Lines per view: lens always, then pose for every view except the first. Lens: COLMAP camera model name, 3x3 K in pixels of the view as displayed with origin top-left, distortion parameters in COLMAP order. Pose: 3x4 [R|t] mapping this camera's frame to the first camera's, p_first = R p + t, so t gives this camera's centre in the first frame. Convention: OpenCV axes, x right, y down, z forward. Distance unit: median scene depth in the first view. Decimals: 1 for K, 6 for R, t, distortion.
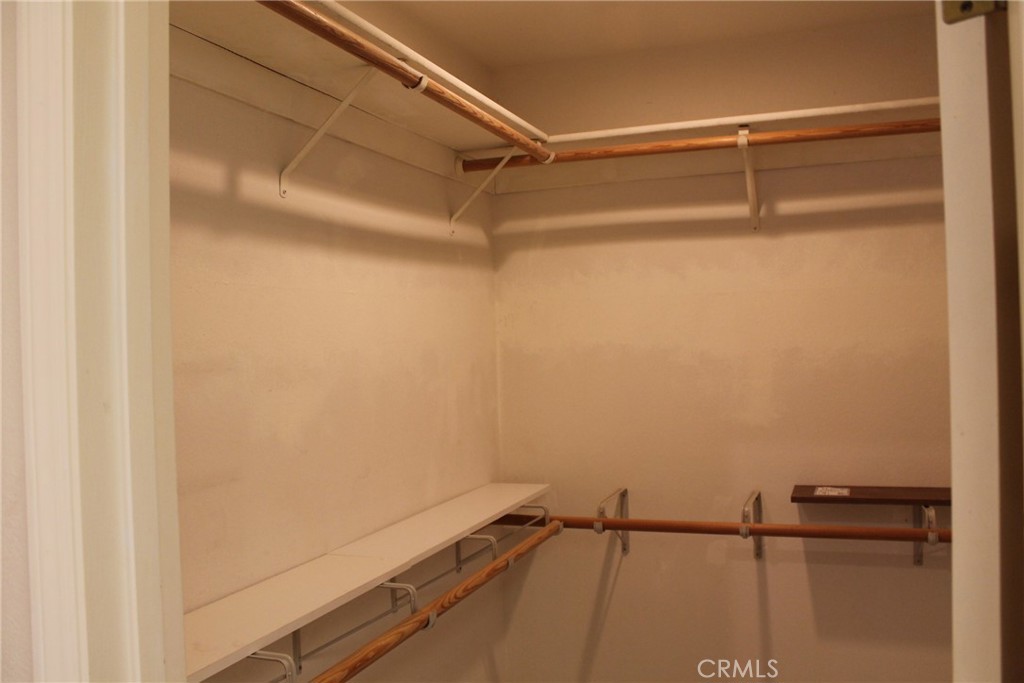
lens RADIAL K [[874.4, 0, 512.0], [0, 874.4, 341.5], [0, 0, 1]] dist [-0.165372, 0.159738]
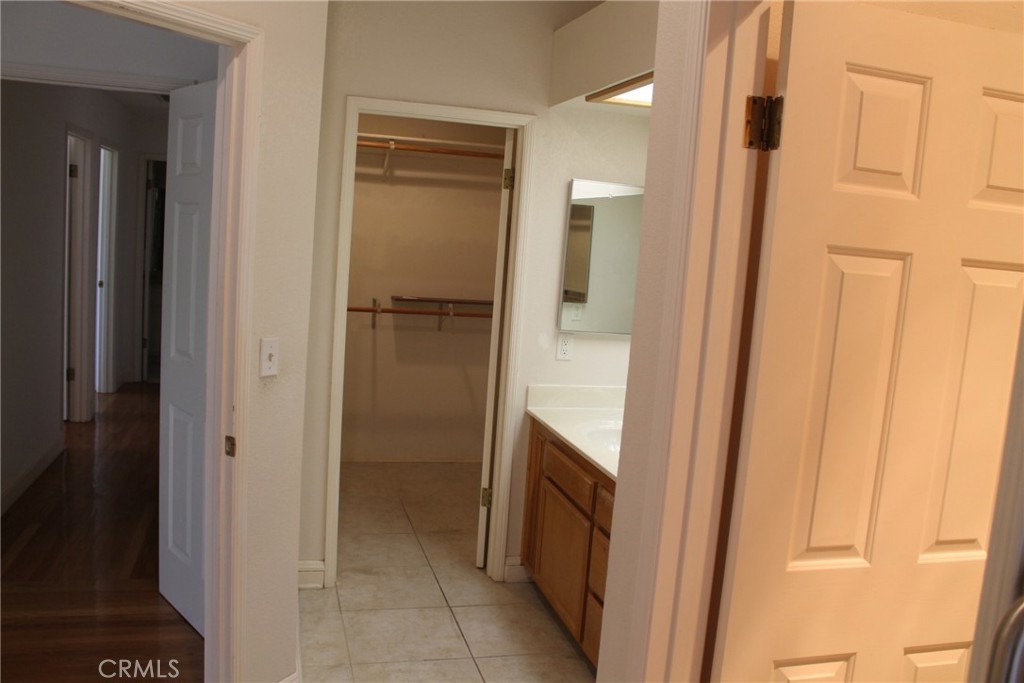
lens RADIAL K [[874.4, 0, 512.0], [0, 874.4, 341.5], [0, 0, 1]] dist [-0.165372, 0.159738]
pose [[0.805634, 0.010704, 0.592317, -0.790386], [-0.089362, 0.990592, 0.103644, 0.020211], [-0.585635, -0.136430, 0.799011, -1.062562]]
